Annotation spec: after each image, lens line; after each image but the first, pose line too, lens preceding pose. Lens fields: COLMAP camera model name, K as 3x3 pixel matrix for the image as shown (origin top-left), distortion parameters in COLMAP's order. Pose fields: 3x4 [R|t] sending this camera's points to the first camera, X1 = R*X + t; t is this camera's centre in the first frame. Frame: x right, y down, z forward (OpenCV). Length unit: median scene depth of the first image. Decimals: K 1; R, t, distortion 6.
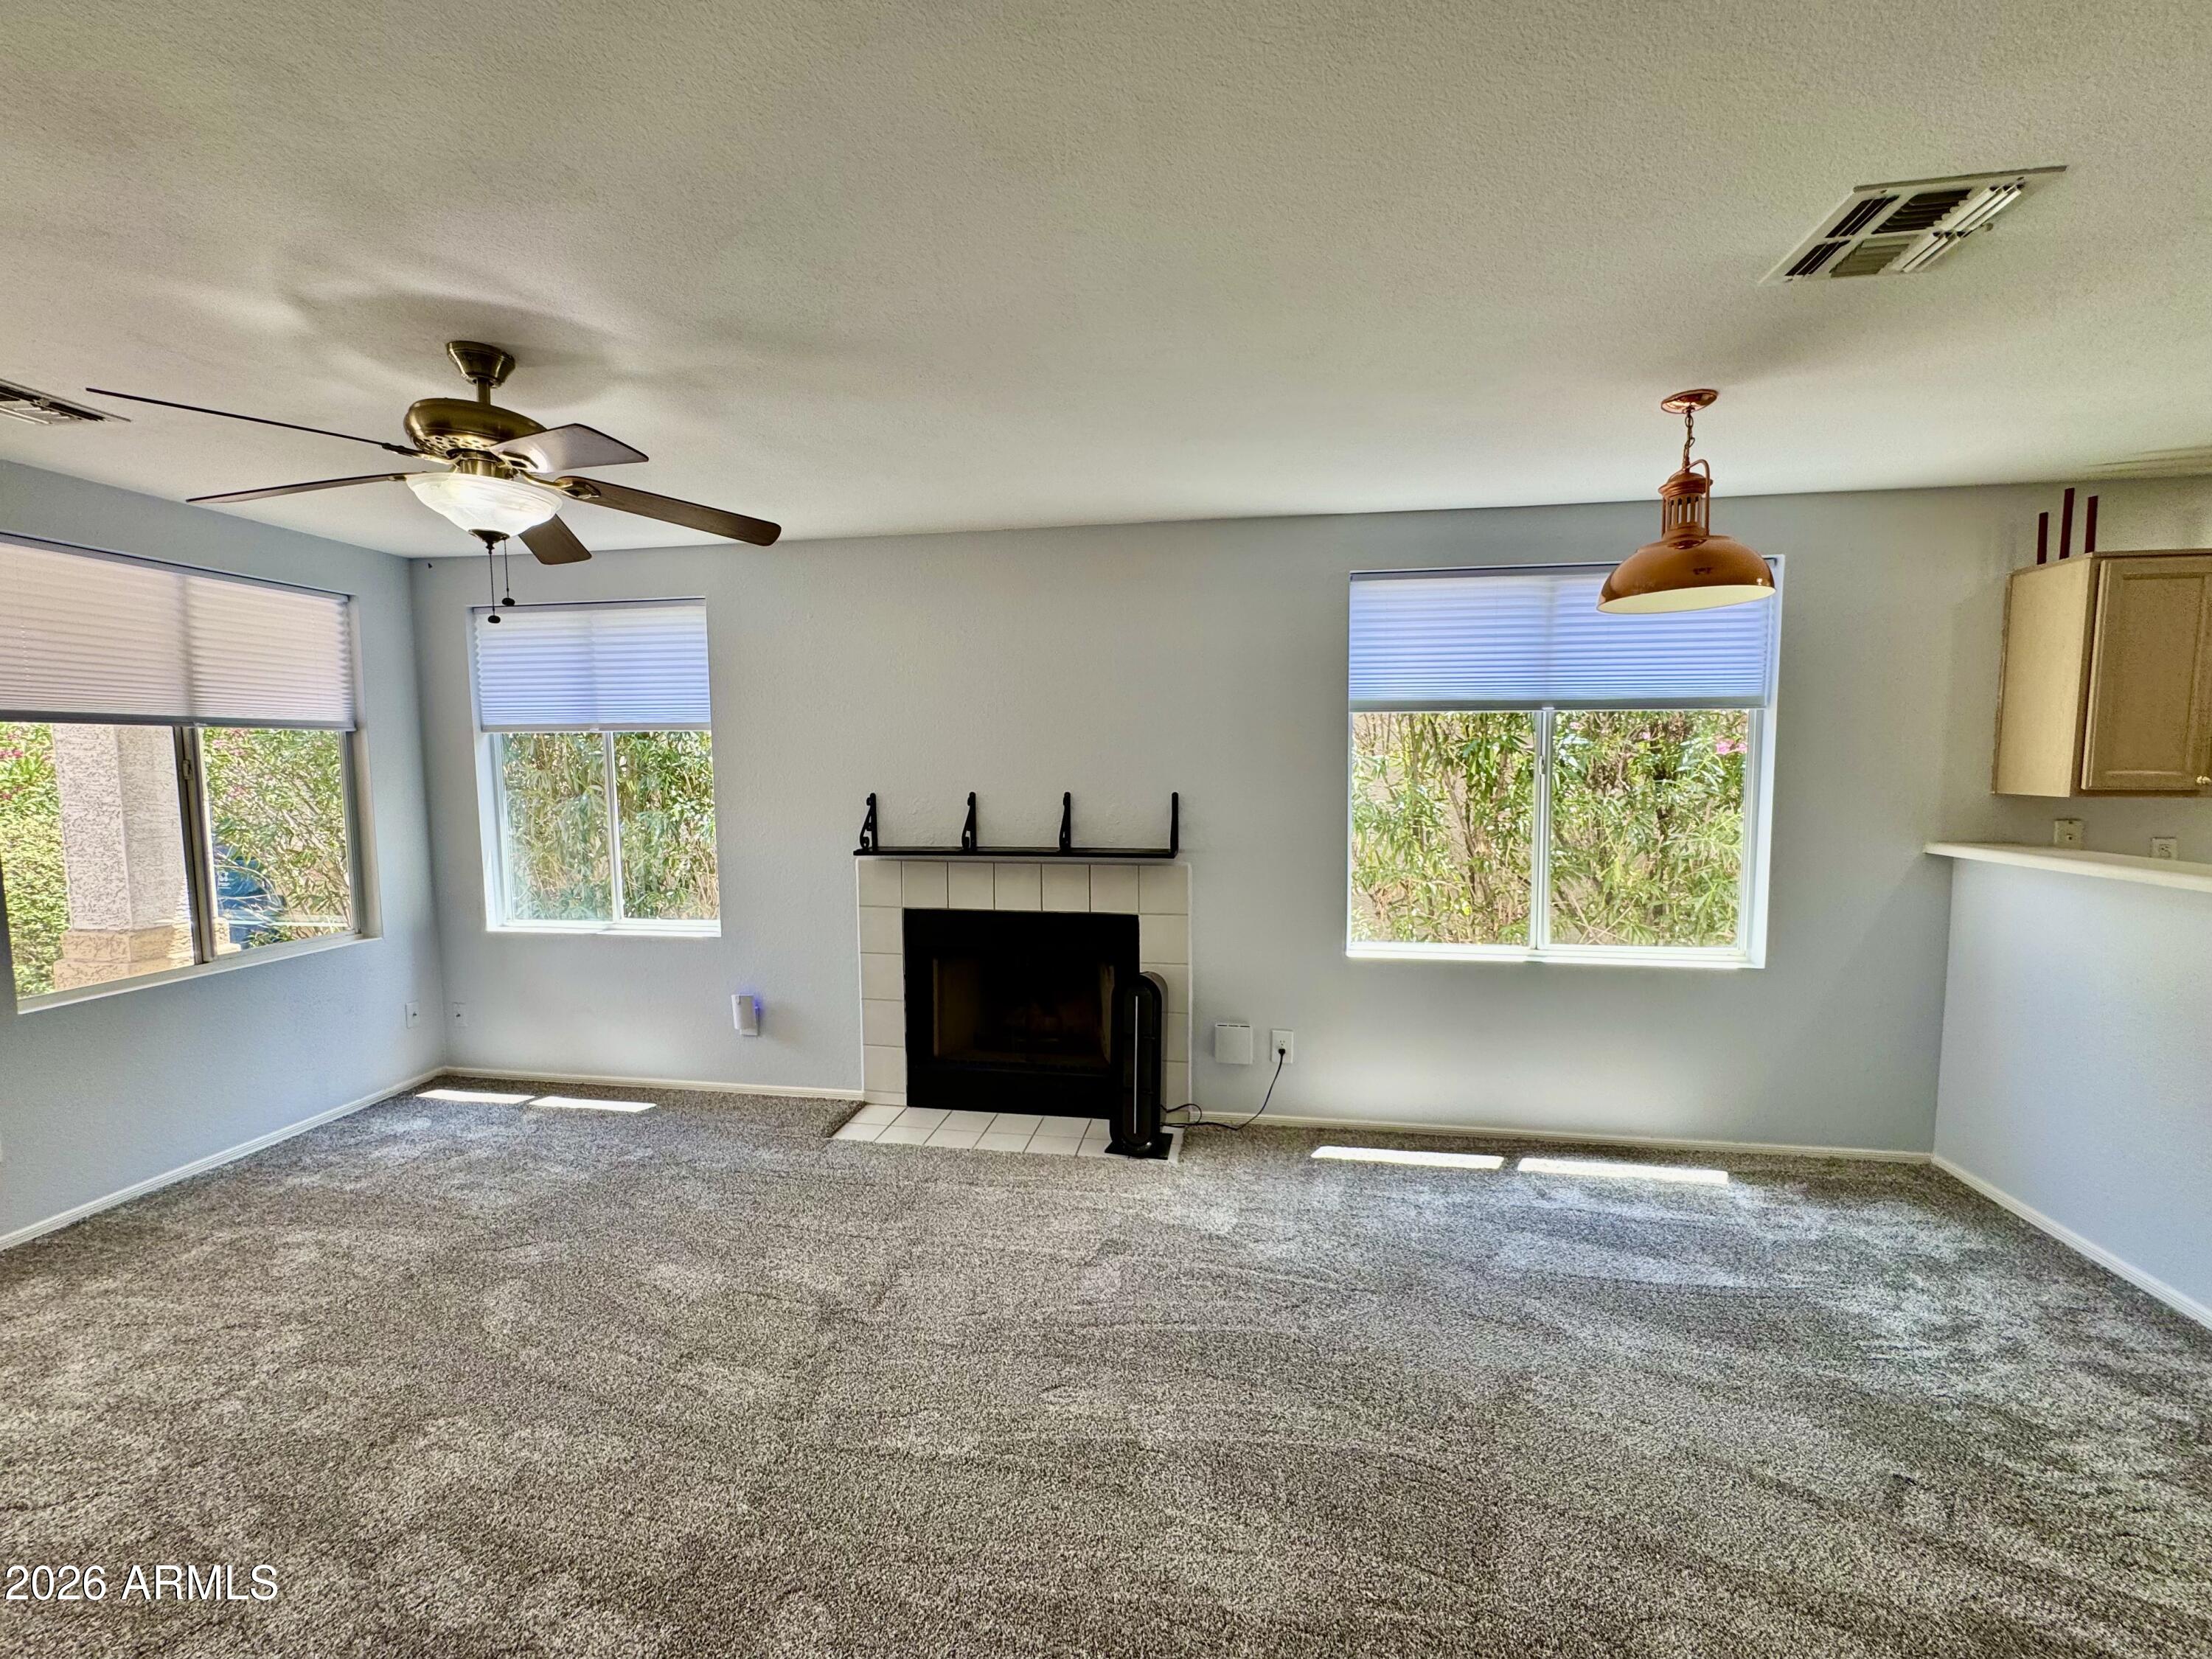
lens RADIAL K [[890.6, 0, 1109.0], [0, 890.6, 835.4], [0, 0, 1]] dist [-0.005089, 0.001018]
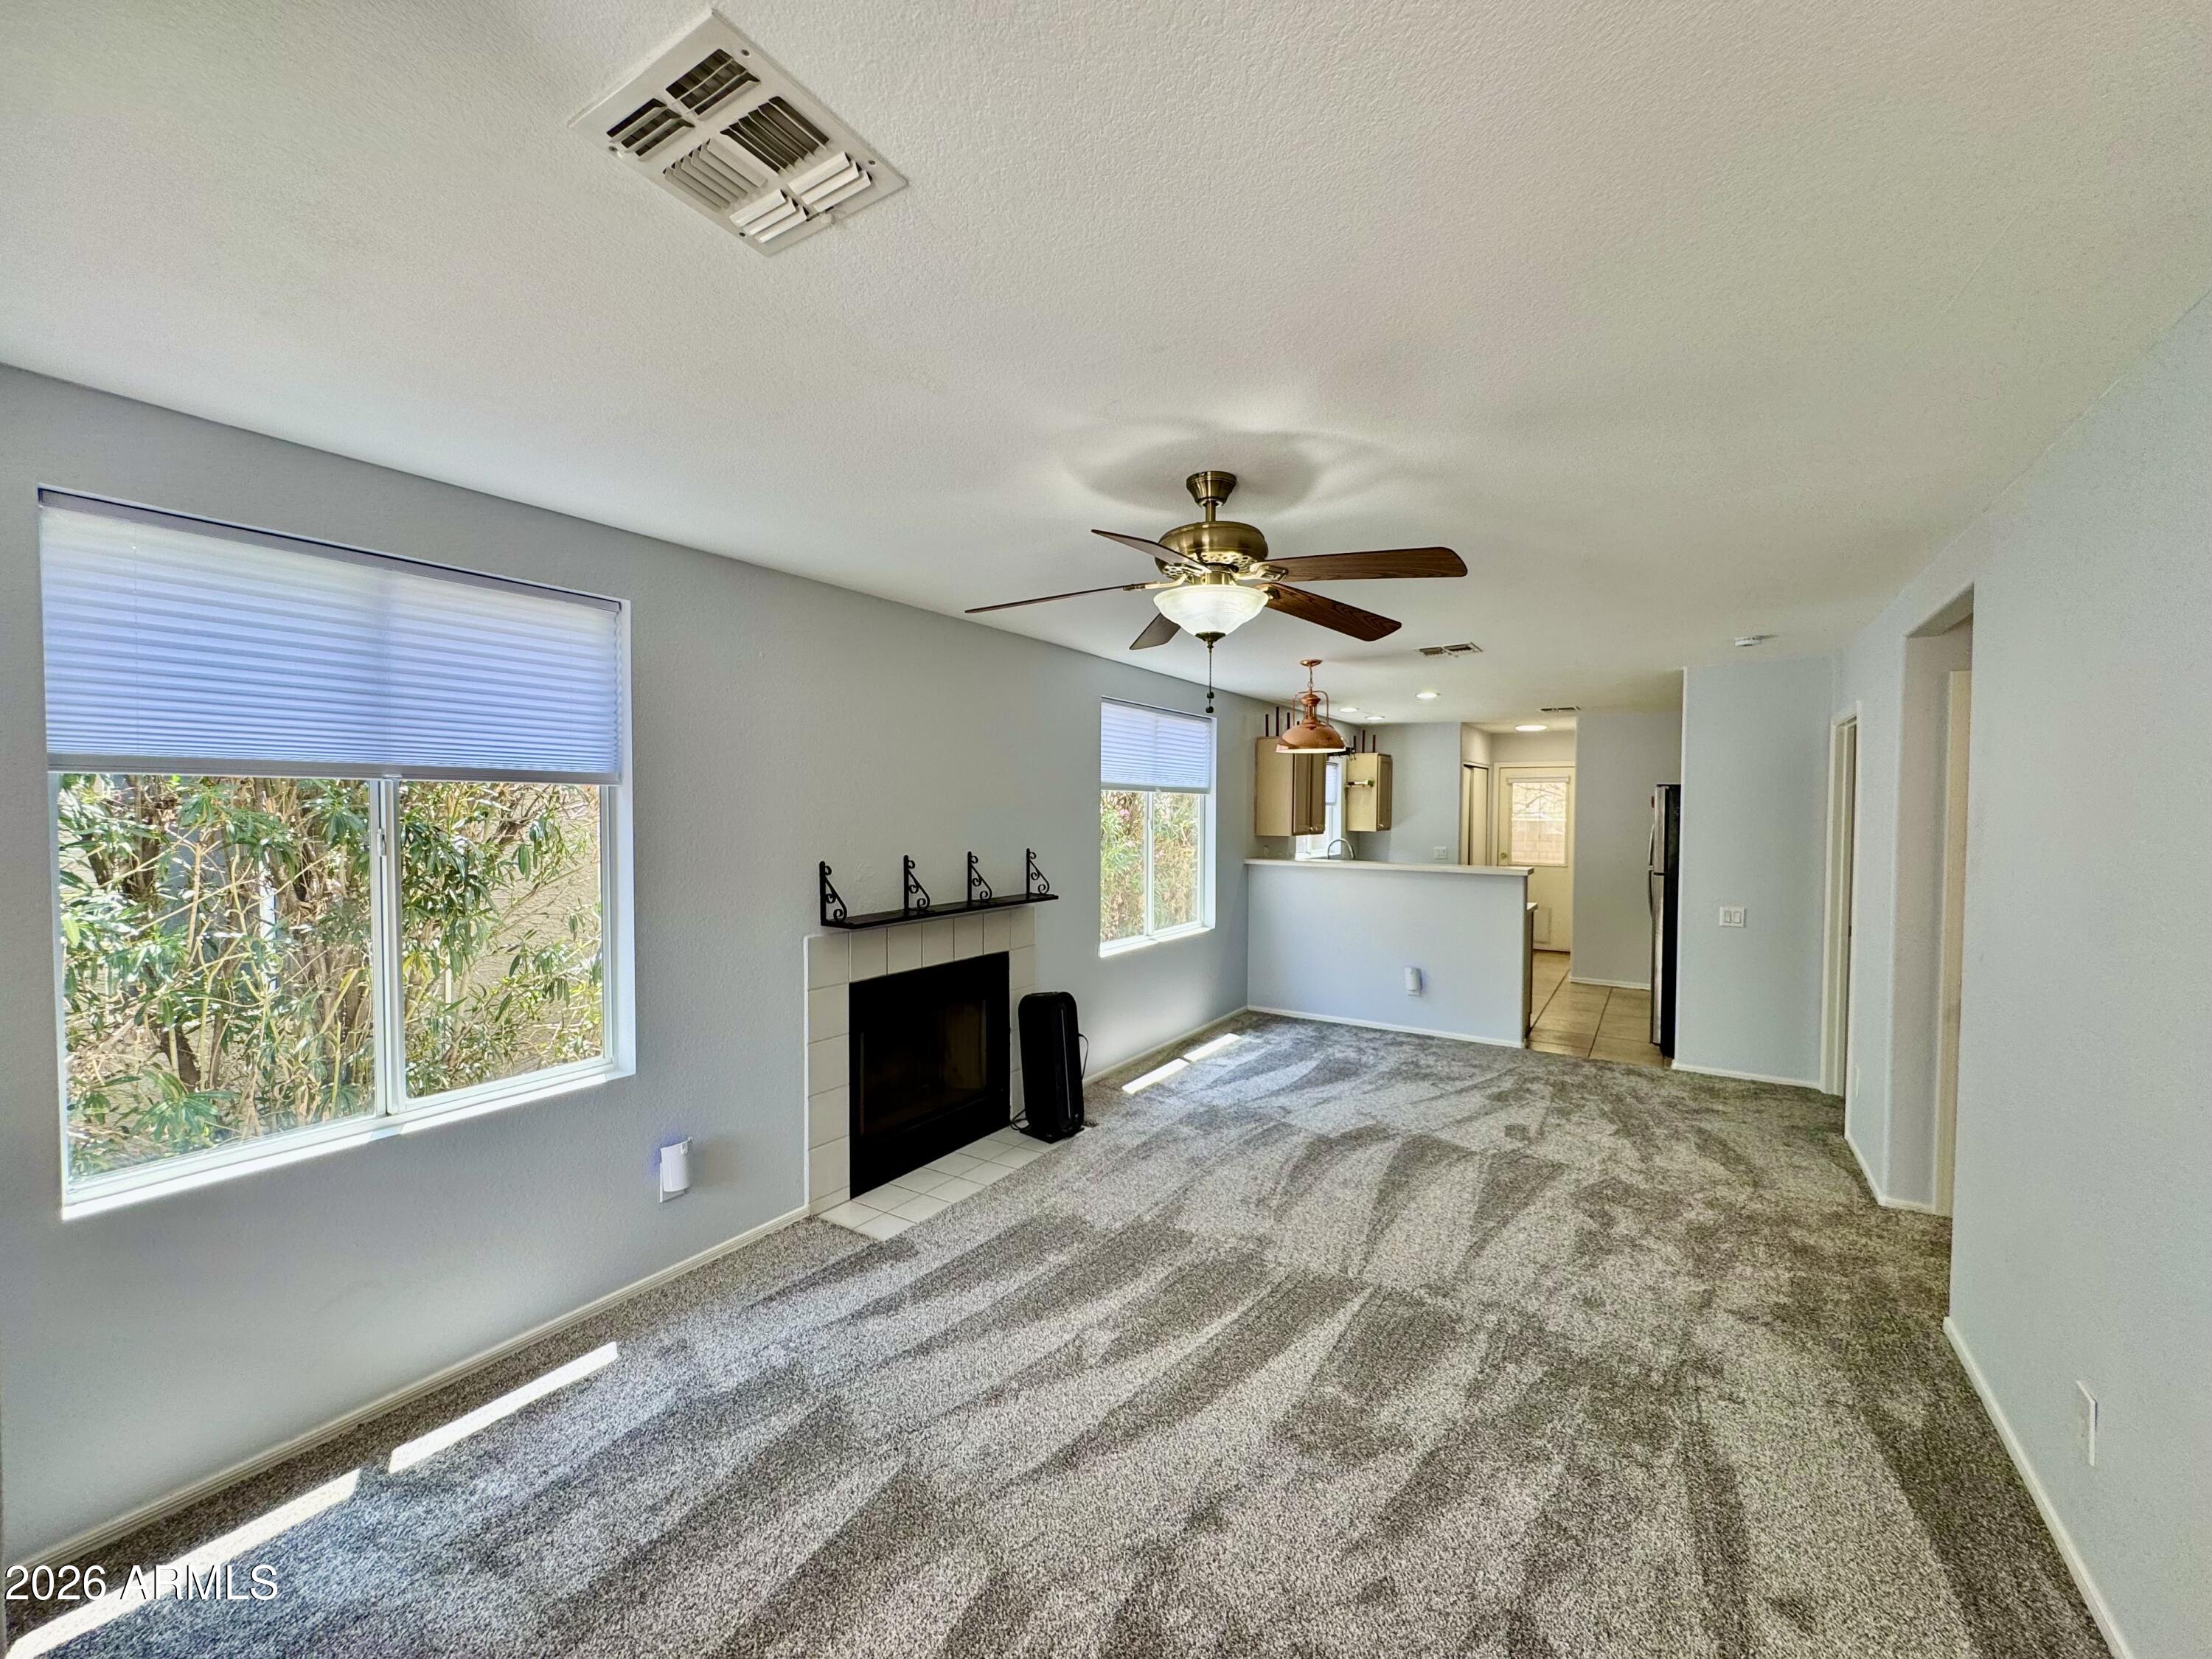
lens RADIAL K [[890.6, 0, 1105.9], [0, 890.6, 839.3], [0, 0, 1]] dist [-0.005089, 0.001018]
pose [[0.396712, -0.026647, 0.917556, -1.094981], [0.069761, 0.997563, -0.001191, -0.054533], [-0.915288, 0.064482, 0.397604, 0.421330]]
